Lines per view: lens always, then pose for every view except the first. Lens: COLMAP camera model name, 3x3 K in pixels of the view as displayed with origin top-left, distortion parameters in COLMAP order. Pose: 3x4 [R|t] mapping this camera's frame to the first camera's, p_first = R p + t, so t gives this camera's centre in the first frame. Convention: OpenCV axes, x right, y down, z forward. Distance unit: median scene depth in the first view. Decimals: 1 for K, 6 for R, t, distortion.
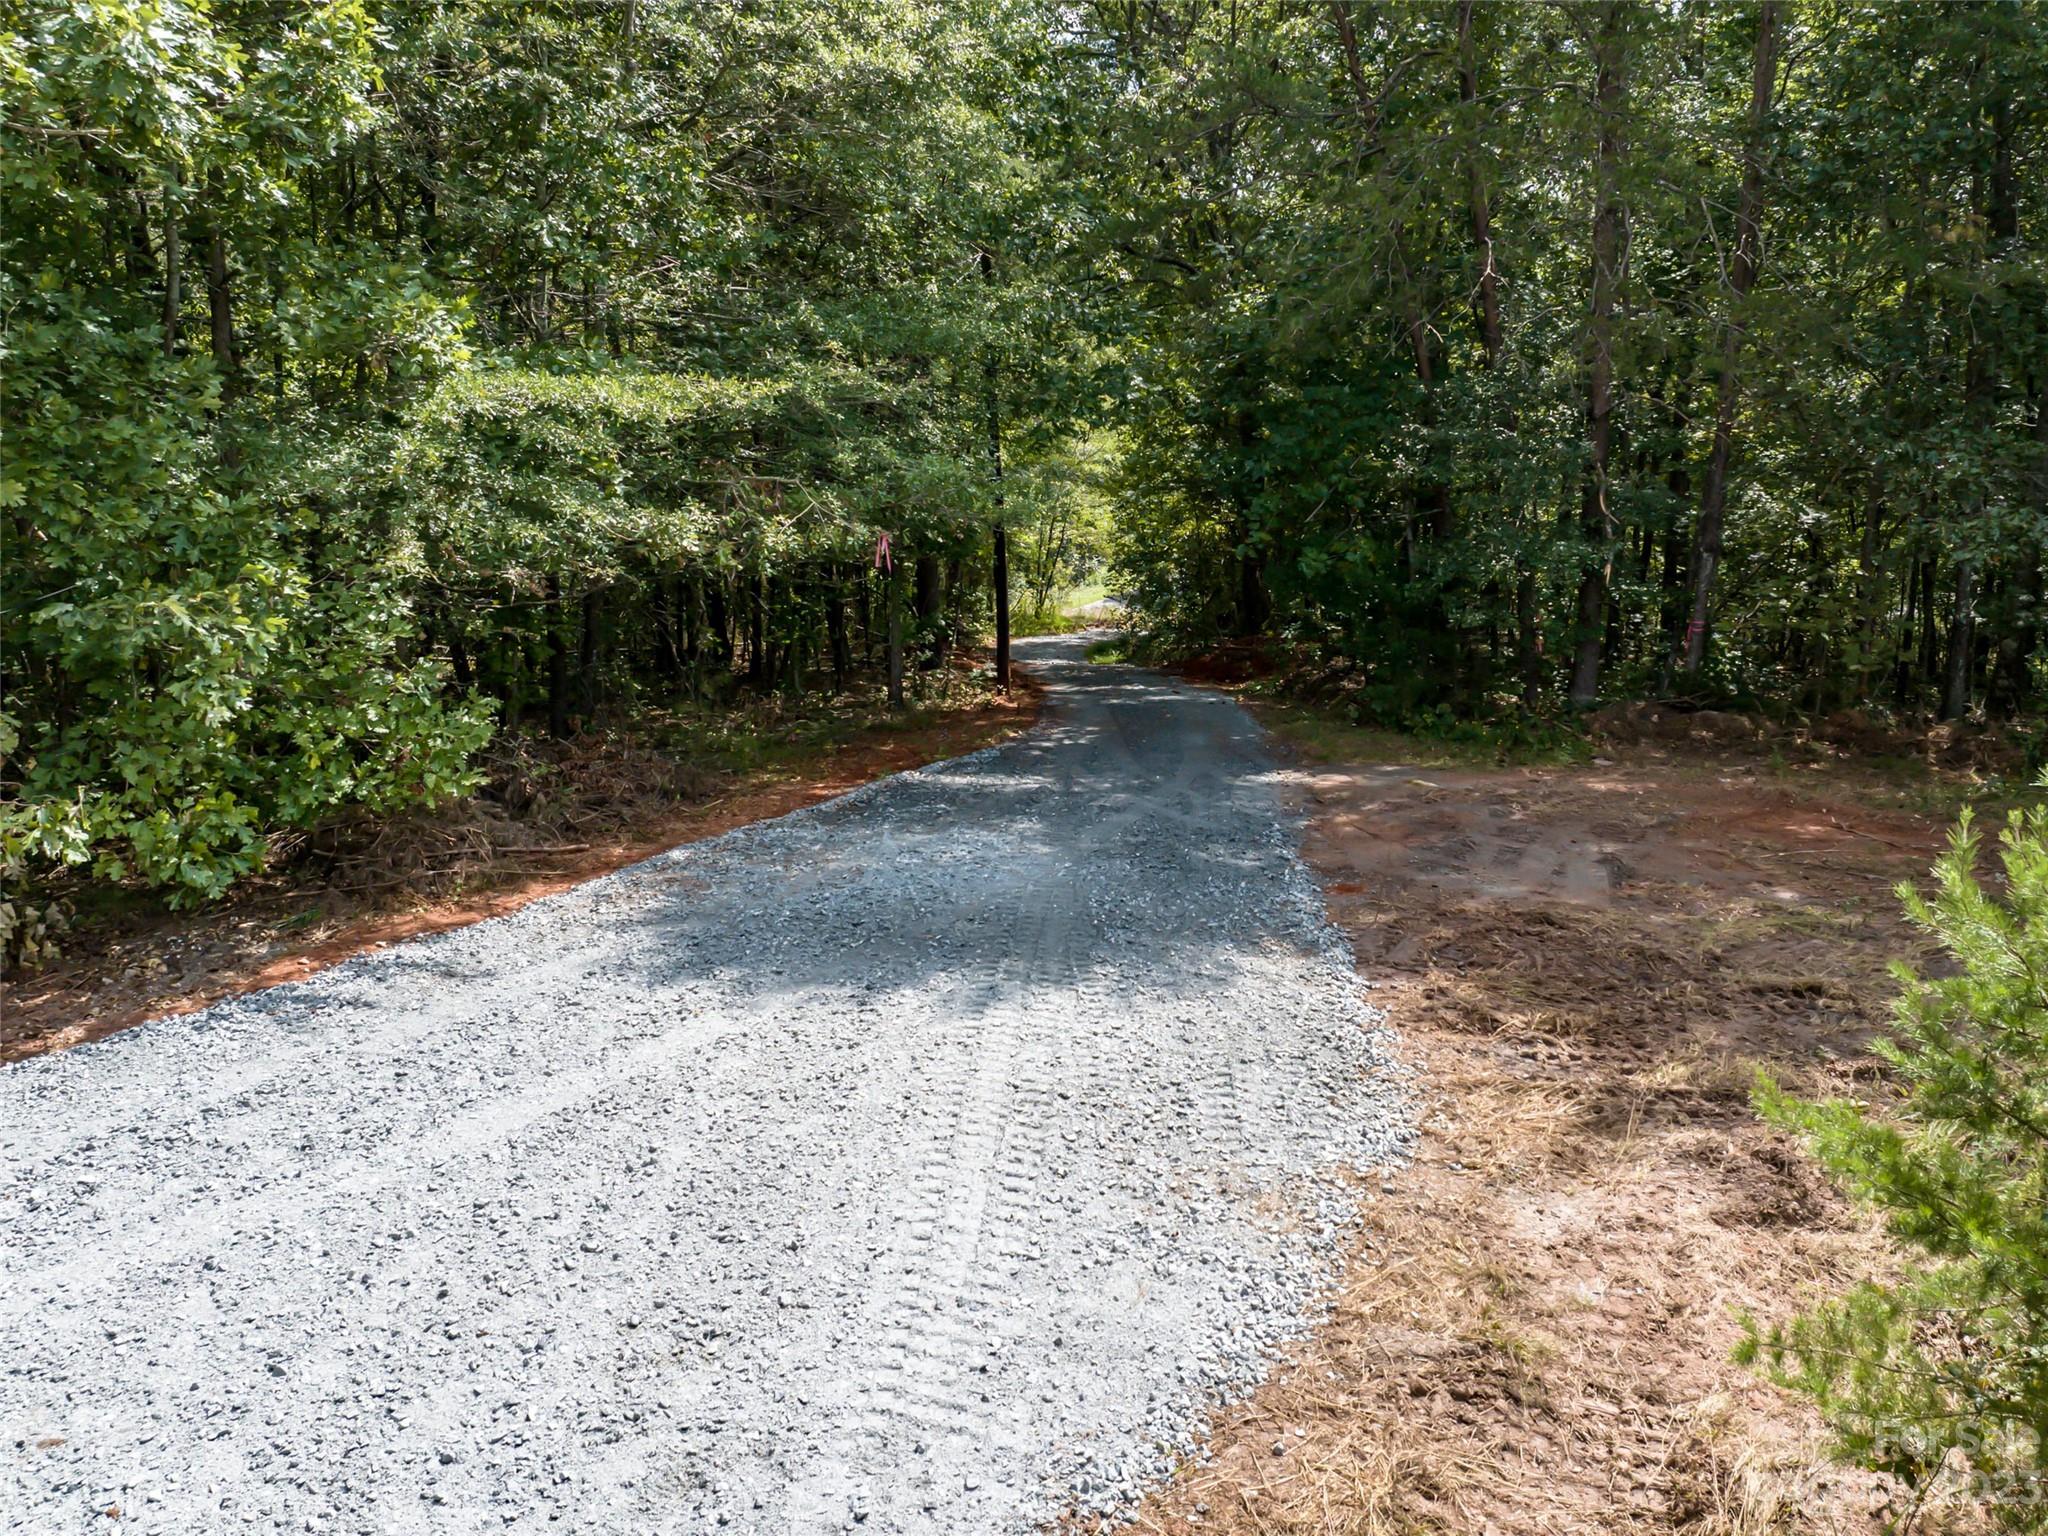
lens RADIAL K [[1460.3, 0, 1088.1], [0, 1460.3, 697.9], [0, 0, 1]] dist [-0.054413, 0.024170]
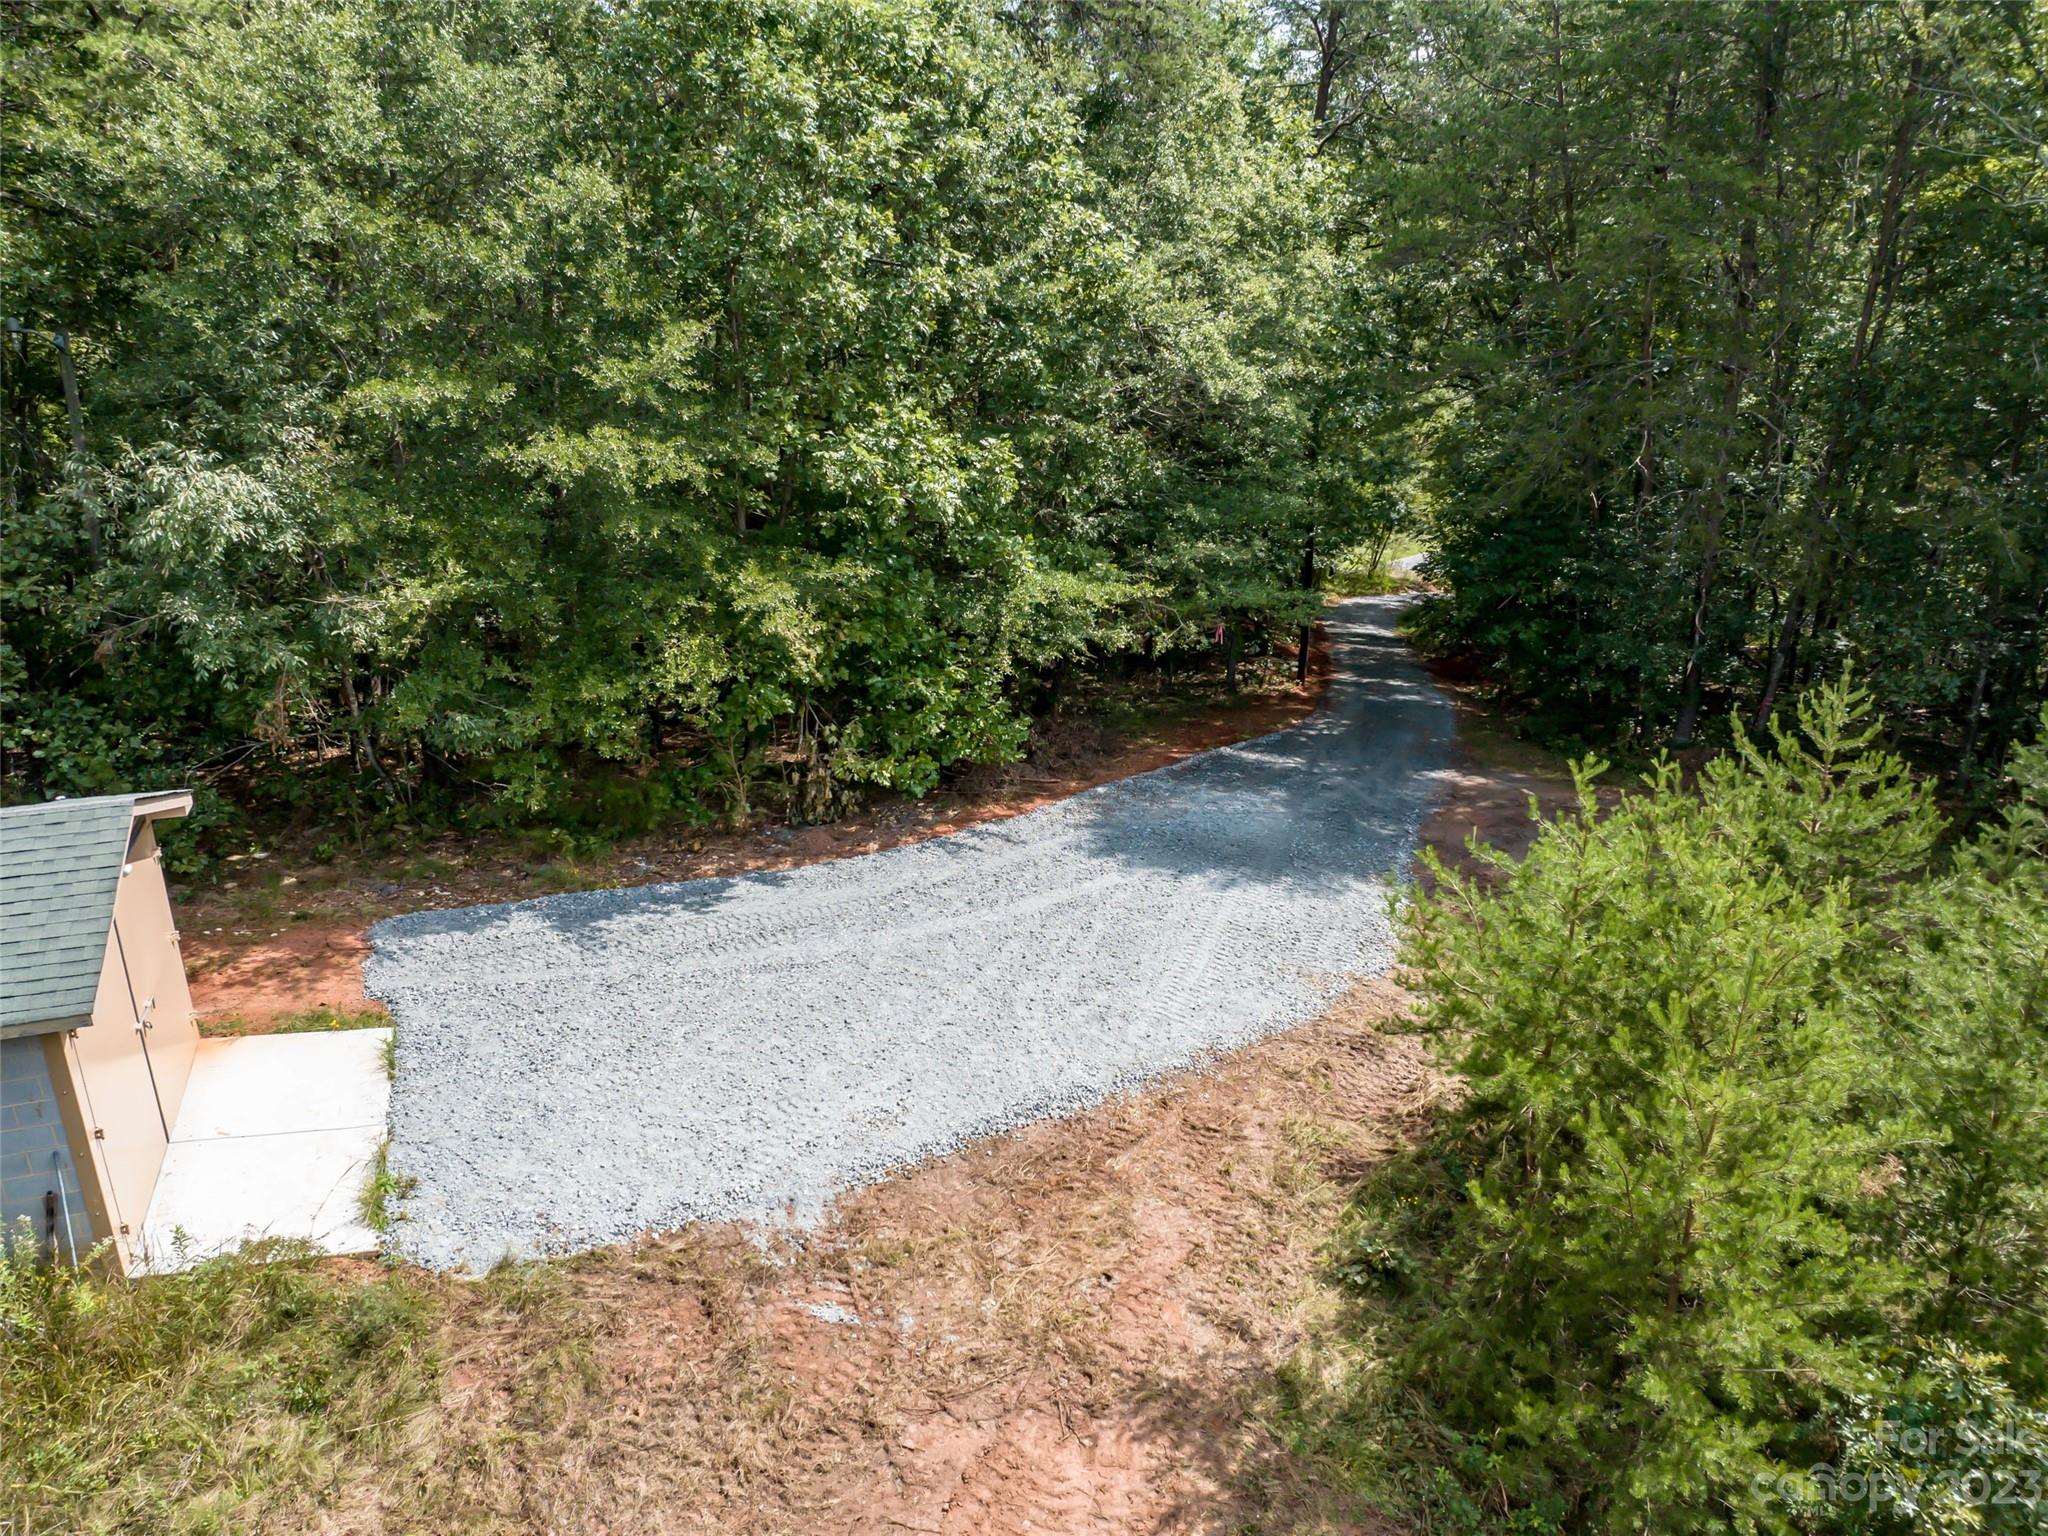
lens RADIAL K [[1460.3, 0, 1030.9], [0, 1460.3, 769.1], [0, 0, 1]] dist [-0.054413, 0.024170]
pose [[0.950607, 0.135083, -0.279460, 0.238577], [-0.088262, 0.980807, 0.173863, -0.327015], [0.297582, -0.140609, 0.944285, -1.180009]]
